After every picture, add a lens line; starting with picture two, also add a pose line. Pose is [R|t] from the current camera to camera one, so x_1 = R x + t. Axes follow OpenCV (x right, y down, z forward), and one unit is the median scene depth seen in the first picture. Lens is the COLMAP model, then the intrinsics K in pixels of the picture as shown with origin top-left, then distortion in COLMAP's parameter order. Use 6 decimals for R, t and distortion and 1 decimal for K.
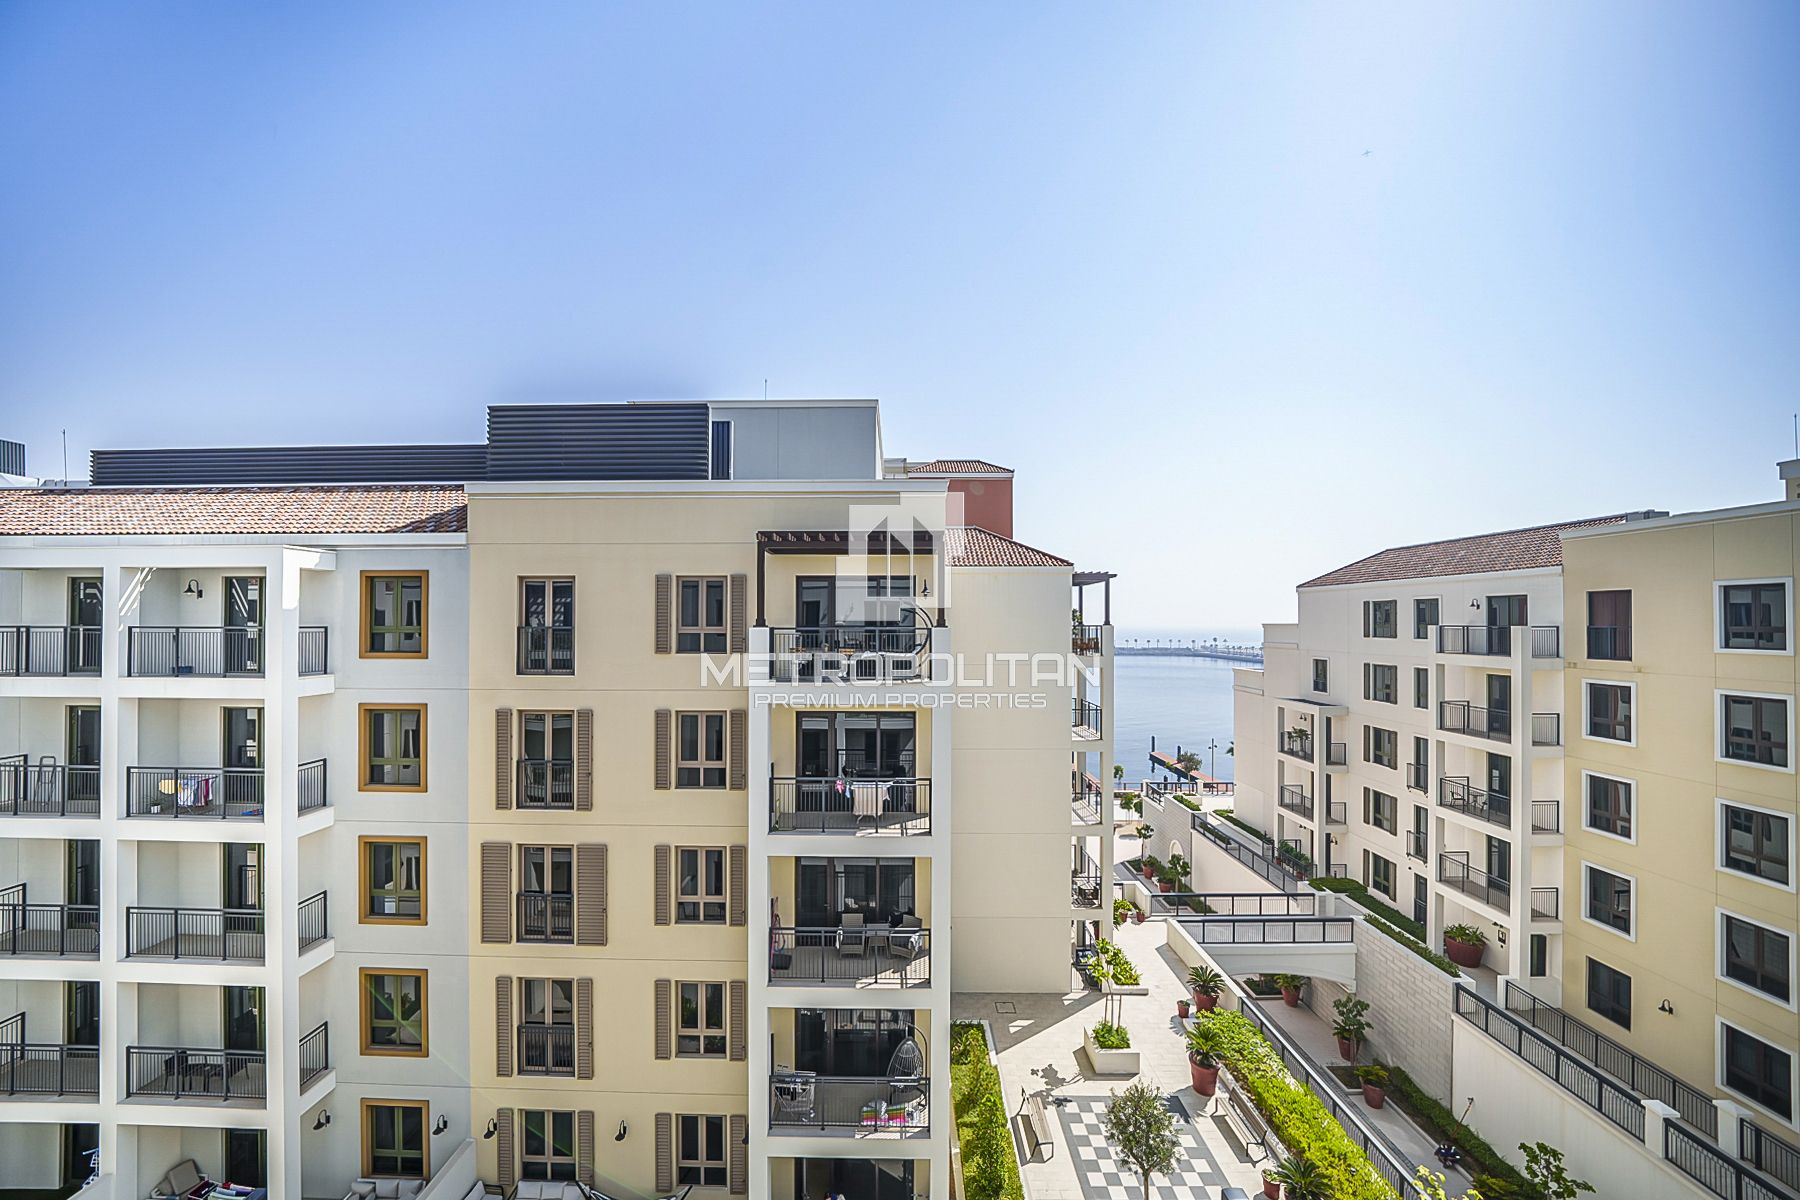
lens RADIAL K [[624.7, 0, 901.7], [0, 624.7, 612.8], [0, 0, 1]] dist [-0.024384, 0.000087]
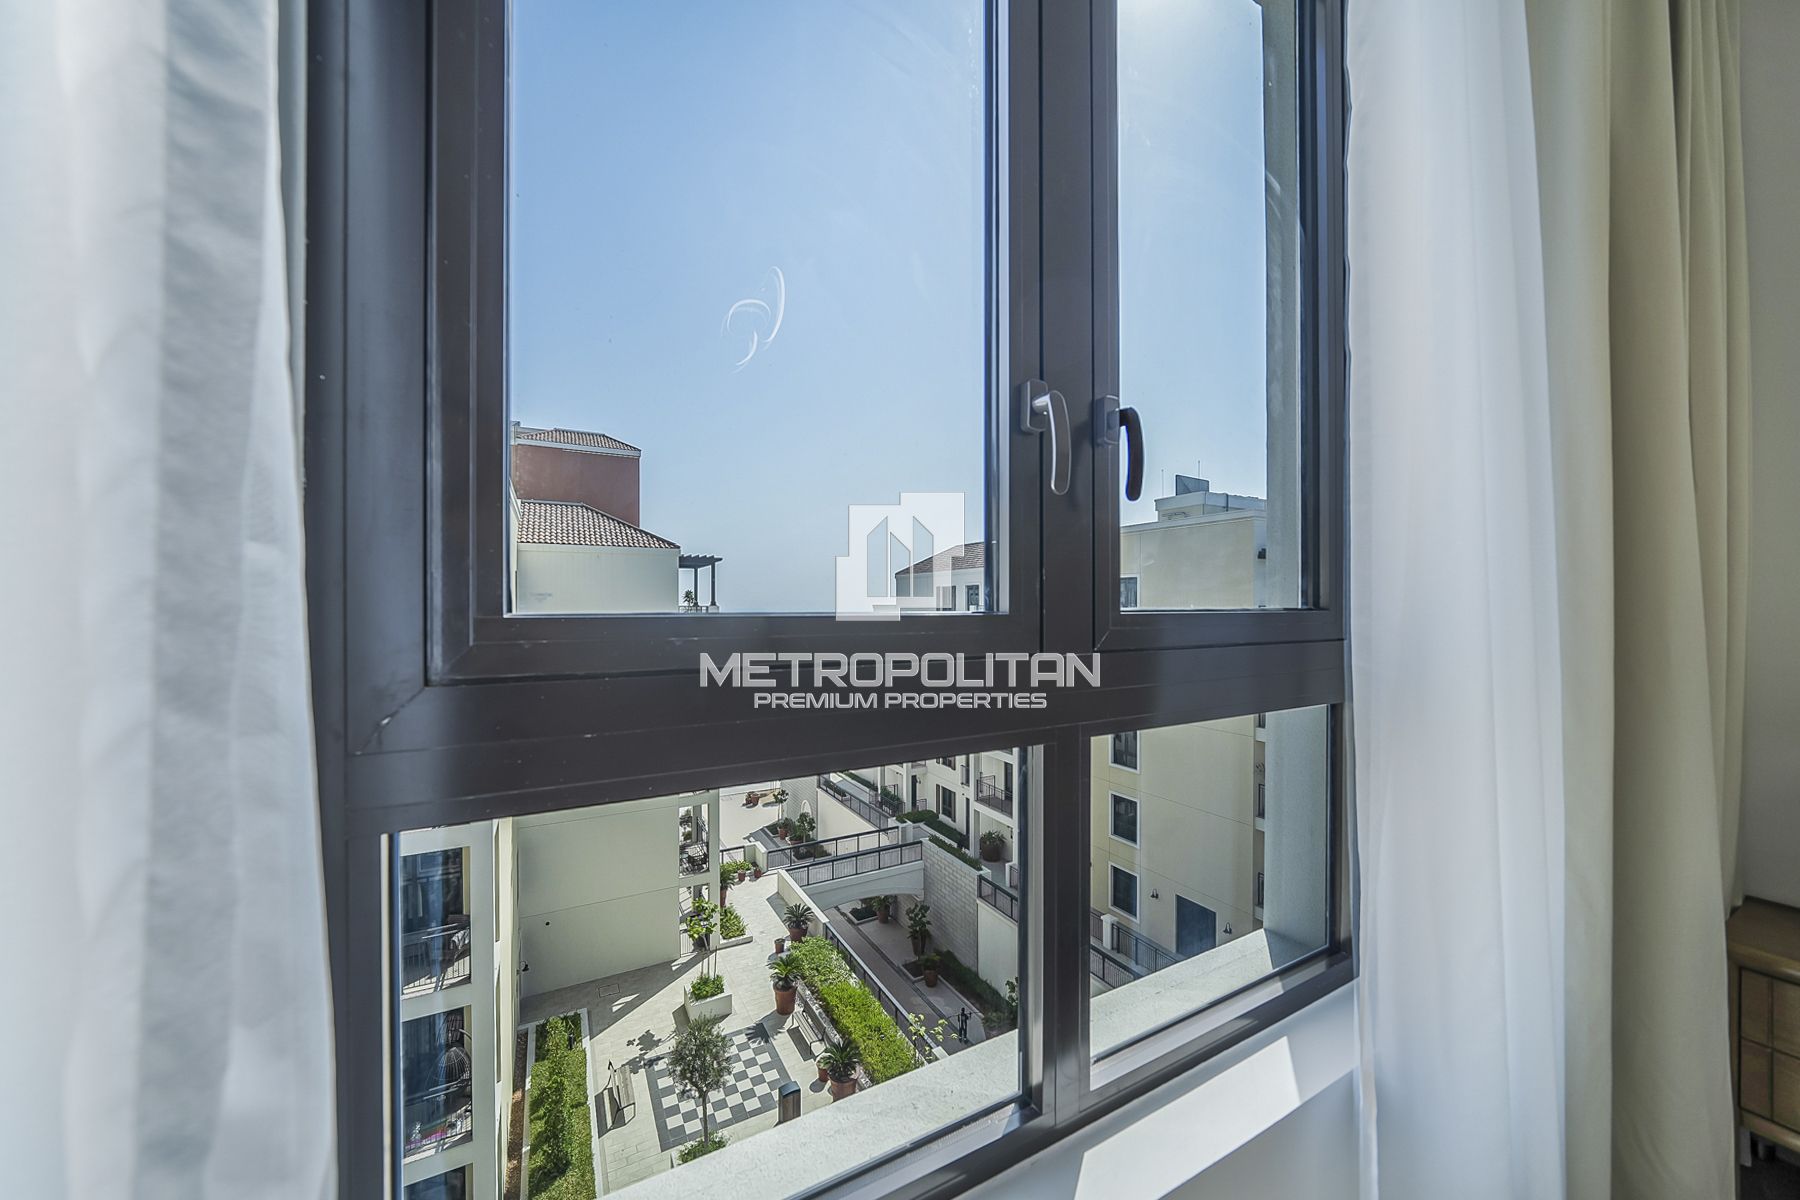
lens RADIAL K [[620.5, 0, 896.6], [0, 620.5, 608.4], [0, 0, 1]] dist [-0.007330, 0.000076]
pose [[0.880154, -0.005799, 0.474653, 0.102133], [-0.003569, 0.999816, 0.018835, 0.003347], [-0.474675, -0.018272, 0.879971, -0.082089]]
